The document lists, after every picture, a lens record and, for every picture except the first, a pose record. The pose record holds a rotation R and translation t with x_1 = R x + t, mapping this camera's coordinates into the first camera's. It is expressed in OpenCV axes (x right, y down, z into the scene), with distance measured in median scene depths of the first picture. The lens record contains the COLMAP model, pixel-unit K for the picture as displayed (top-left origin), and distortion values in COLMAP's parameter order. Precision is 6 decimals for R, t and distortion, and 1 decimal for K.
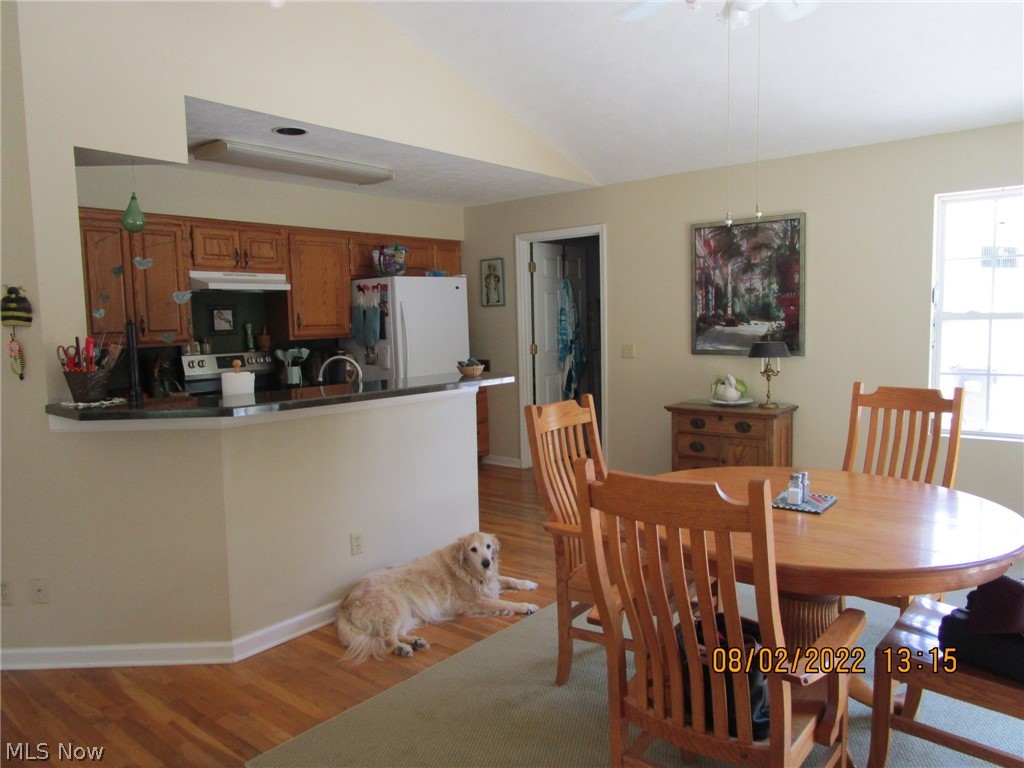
lens RADIAL K [[721.9, 0, 511.1], [0, 721.9, 386.7], [0, 0, 1]] dist [-0.027846, -0.000822]
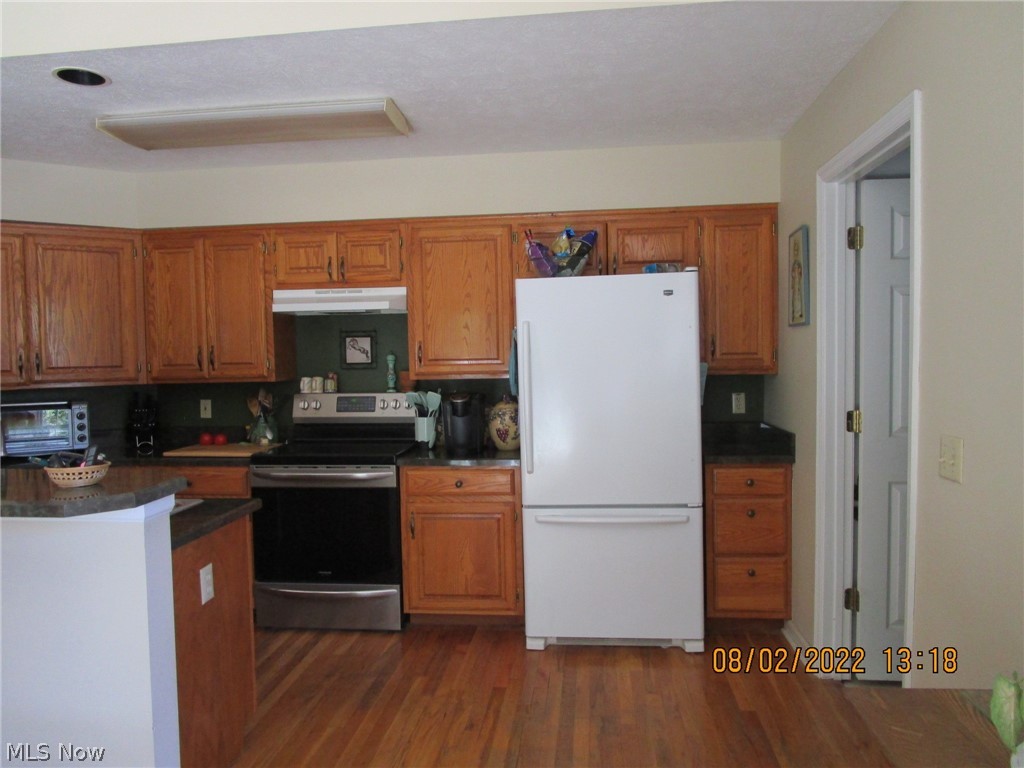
lens RADIAL K [[721.9, 0, 510.4], [0, 721.9, 386.5], [0, 0, 1]] dist [-0.027846, -0.000822]
pose [[0.538154, 0.056038, -0.840982, 0.353656], [-0.079009, 0.996748, 0.015859, -0.079719], [0.839135, 0.057911, 0.540831, 0.724461]]
